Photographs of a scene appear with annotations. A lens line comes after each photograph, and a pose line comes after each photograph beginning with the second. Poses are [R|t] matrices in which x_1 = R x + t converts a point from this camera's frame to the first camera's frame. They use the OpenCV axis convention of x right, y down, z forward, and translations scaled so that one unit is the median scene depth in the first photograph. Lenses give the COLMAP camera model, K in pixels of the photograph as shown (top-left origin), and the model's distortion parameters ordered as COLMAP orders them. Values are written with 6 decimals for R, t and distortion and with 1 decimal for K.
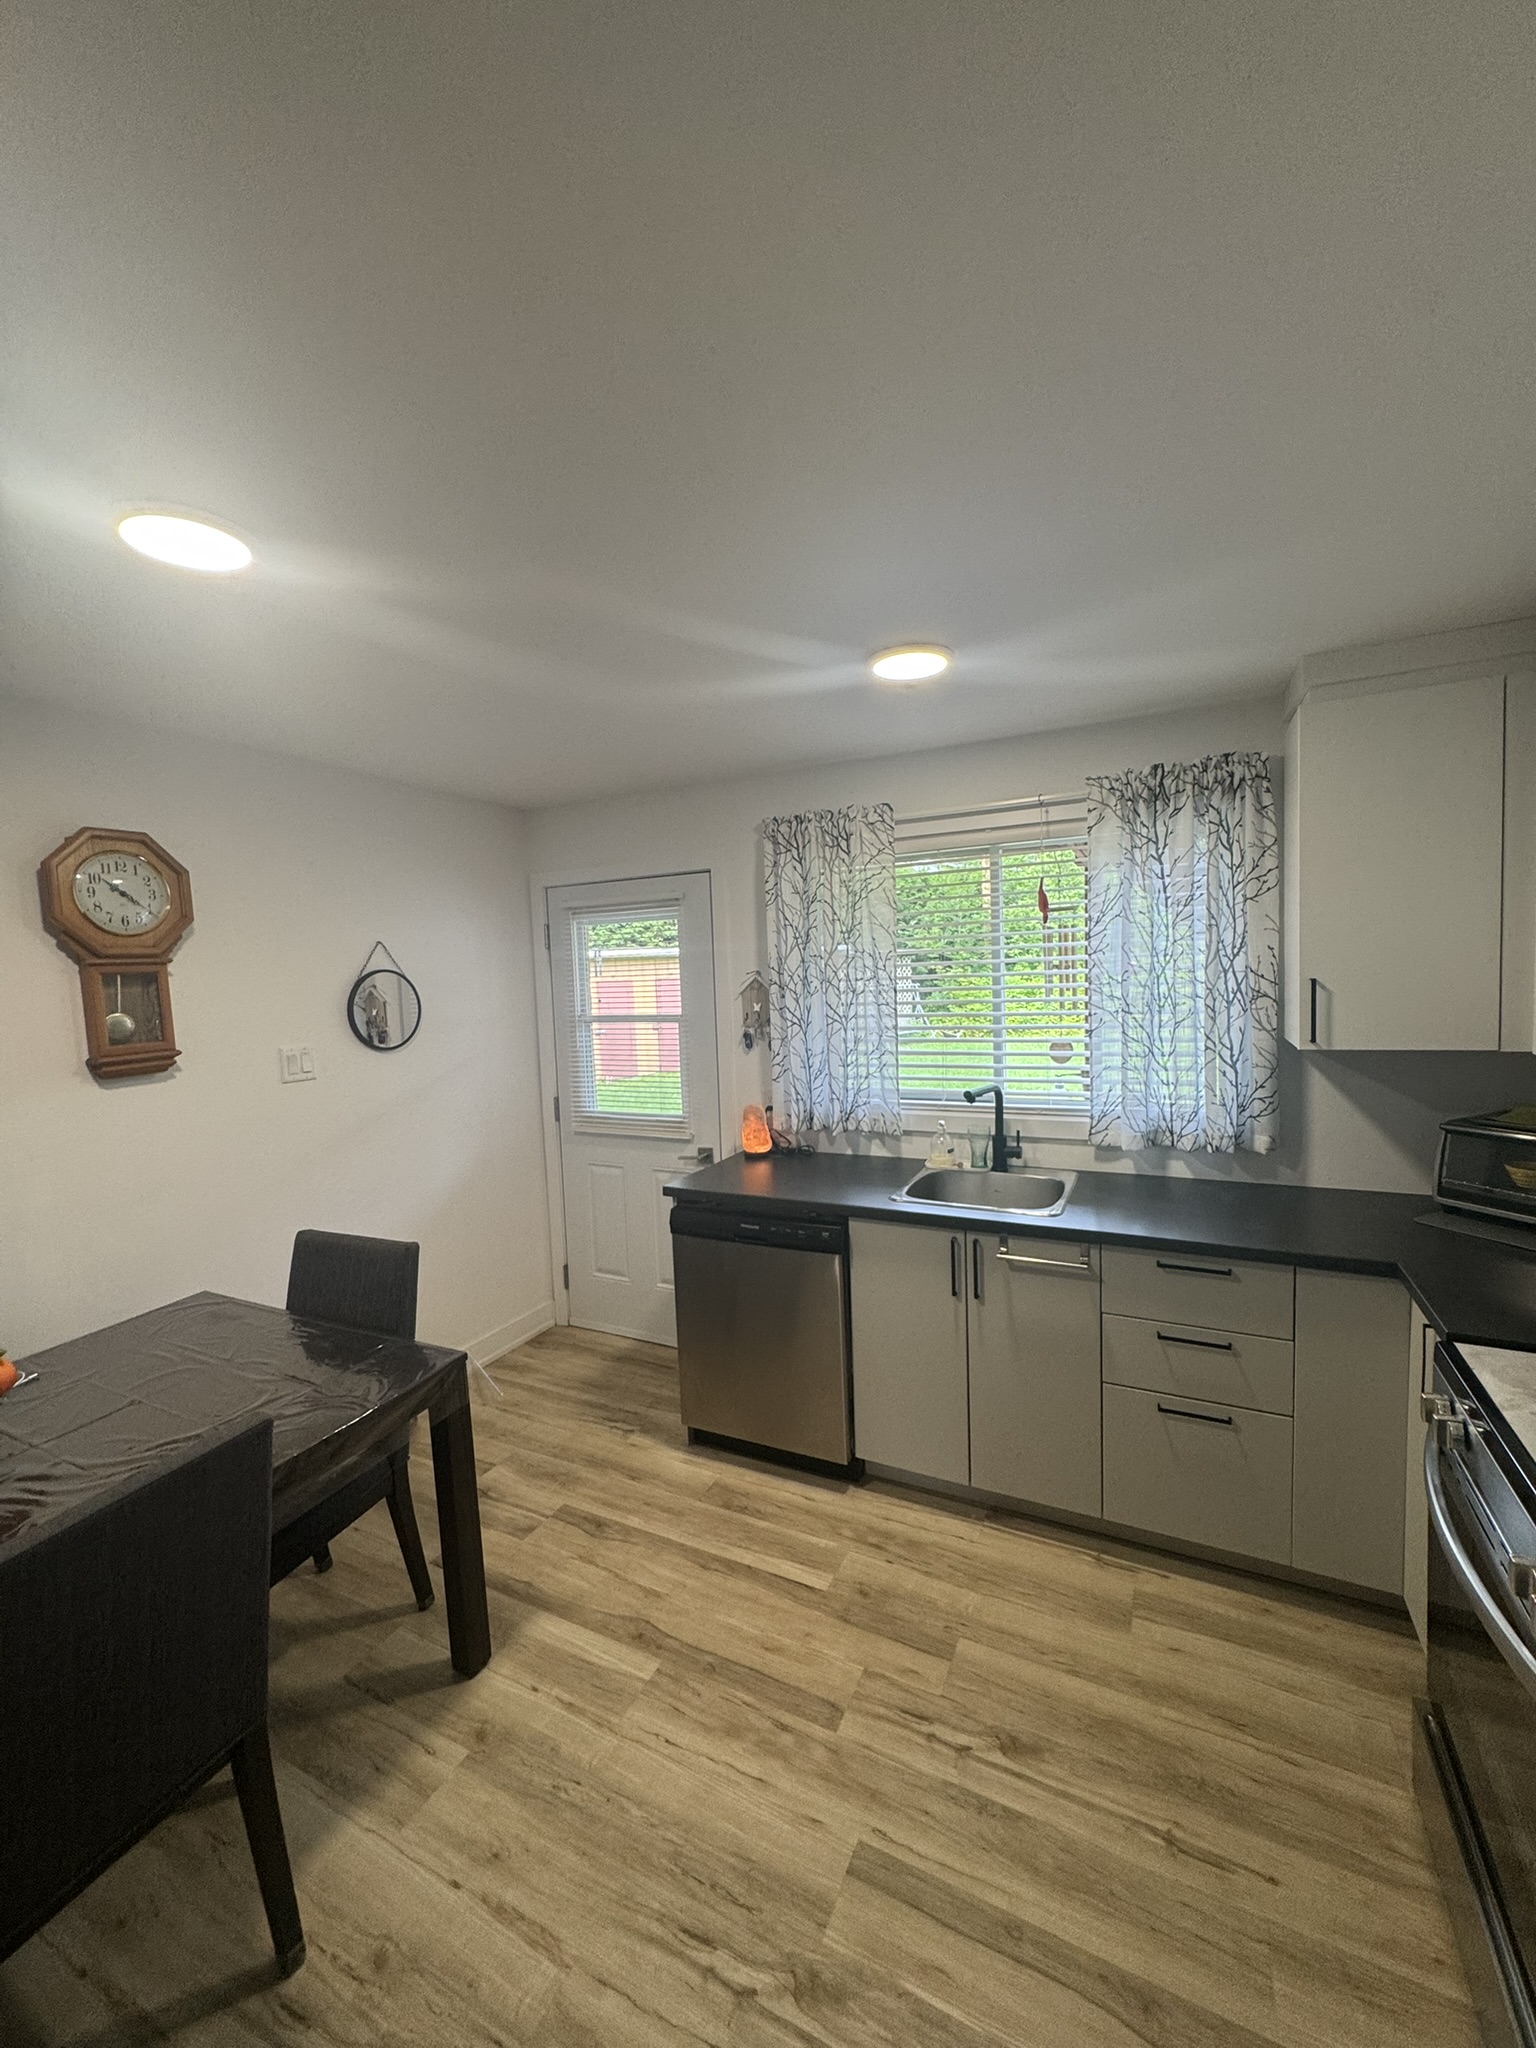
lens RADIAL K [[818.9, 0, 770.2], [0, 818.9, 1022.2], [0, 0, 1]] dist [0.000256, 0.000255]
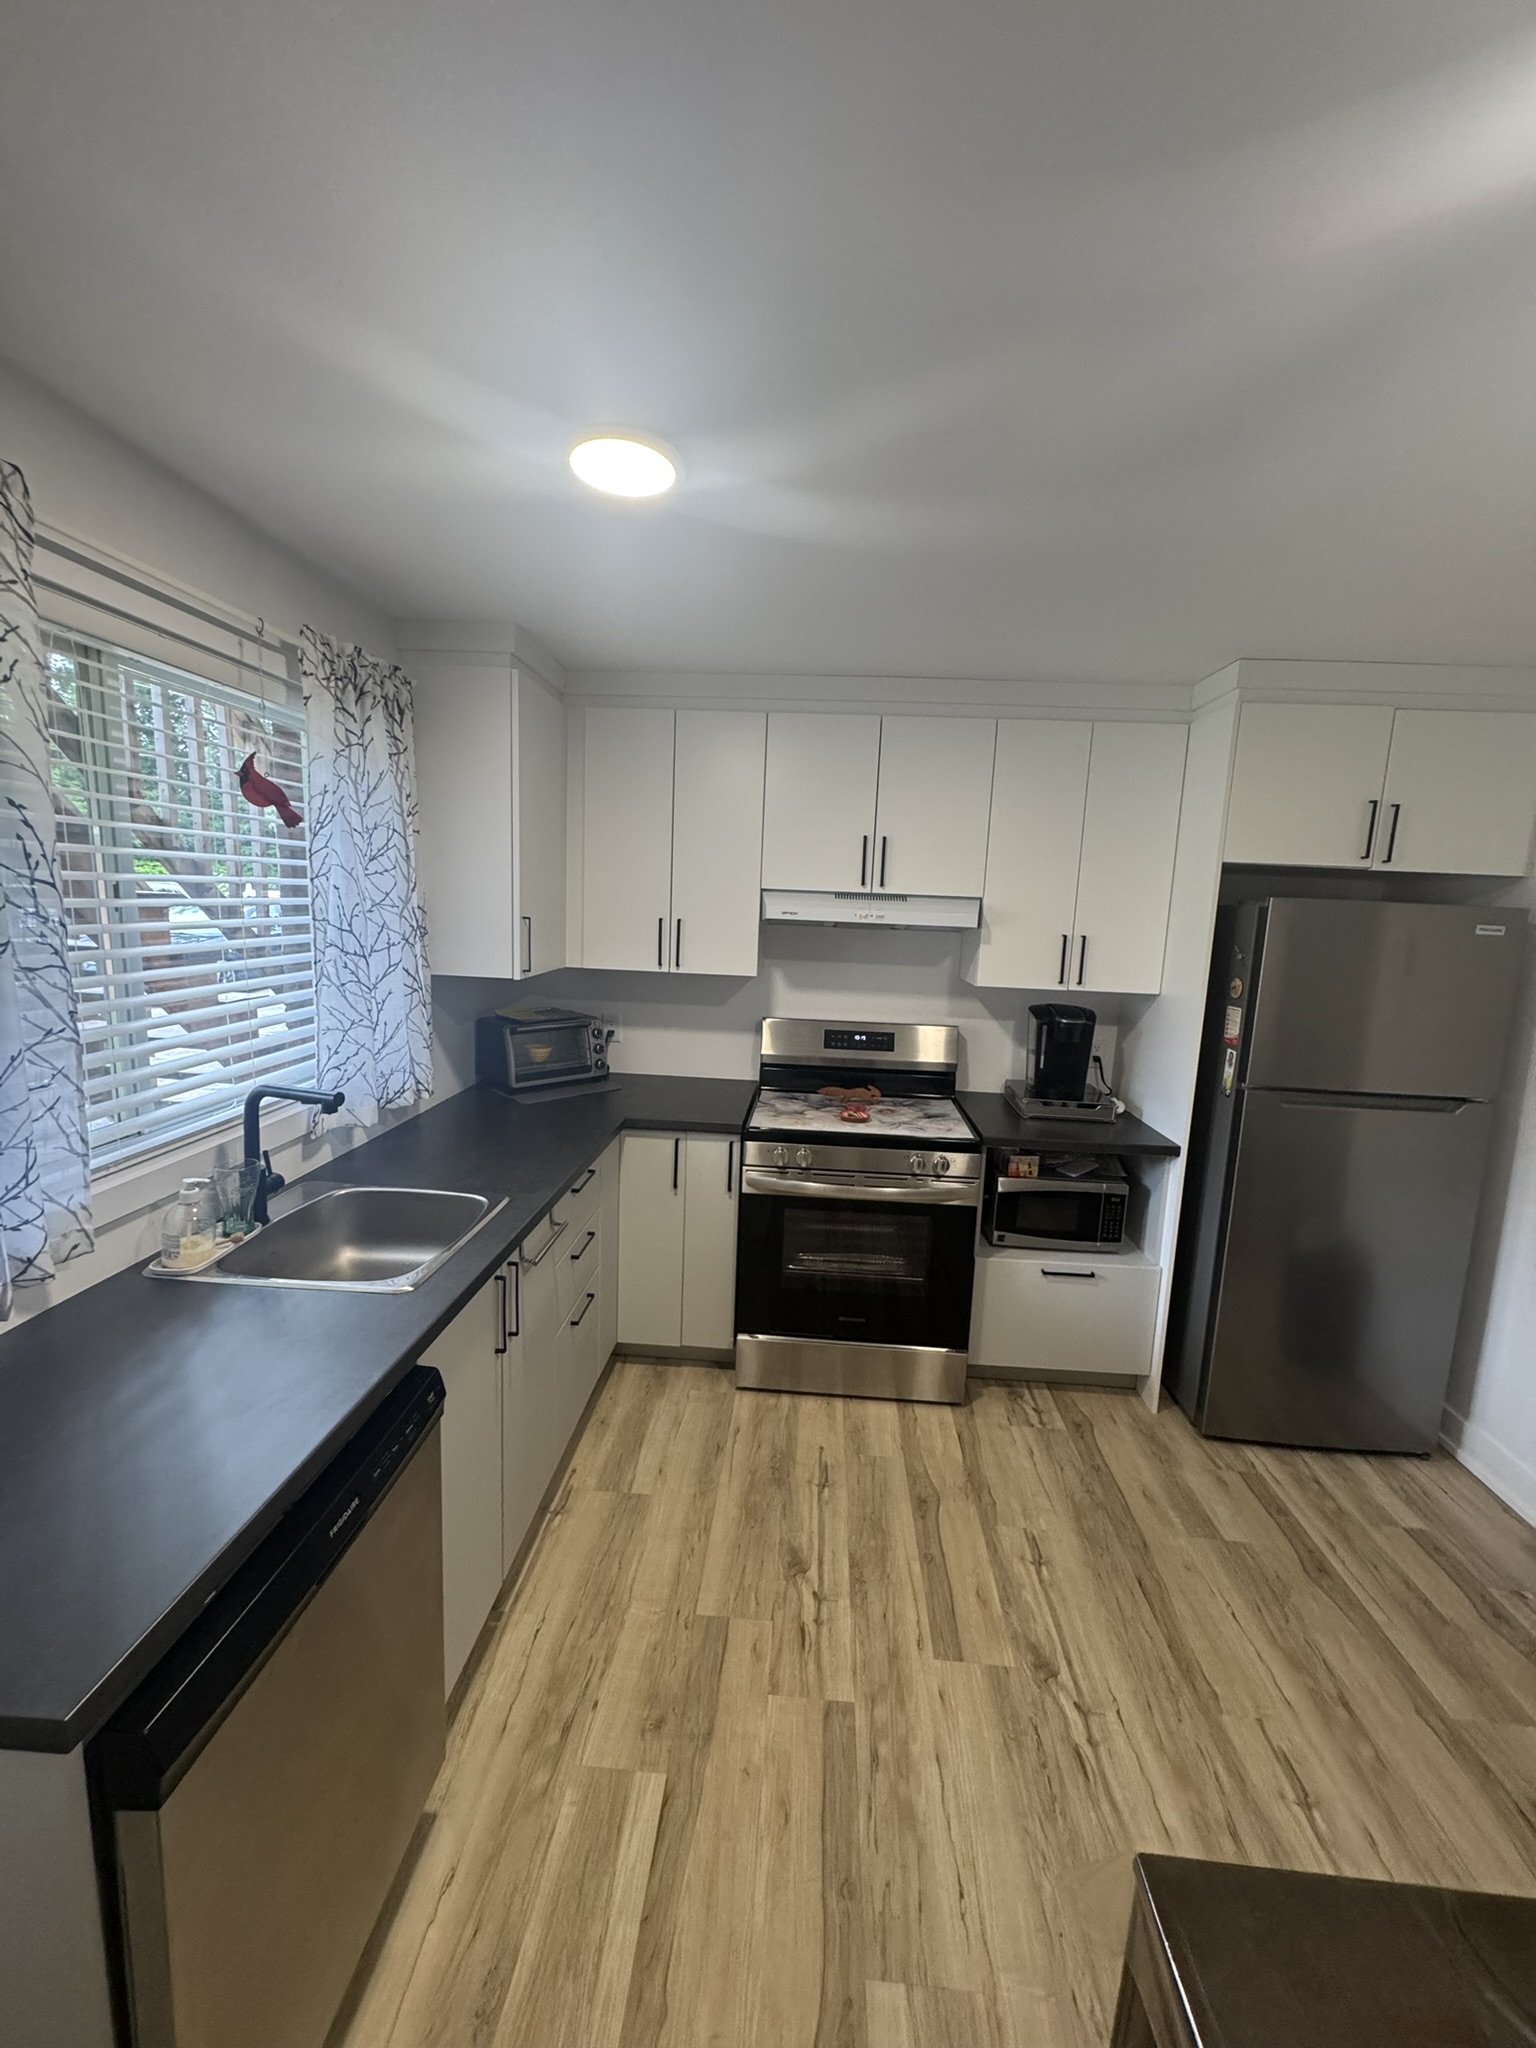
lens RADIAL K [[818.9, 0, 773.7], [0, 818.9, 1014.6], [0, 0, 1]] dist [0.000256, 0.000255]
pose [[-0.394413, -0.106483, 0.912743, -0.657238], [0.033320, 0.990953, 0.130005, -0.065651], [-0.918329, 0.081688, -0.387297, 1.349998]]
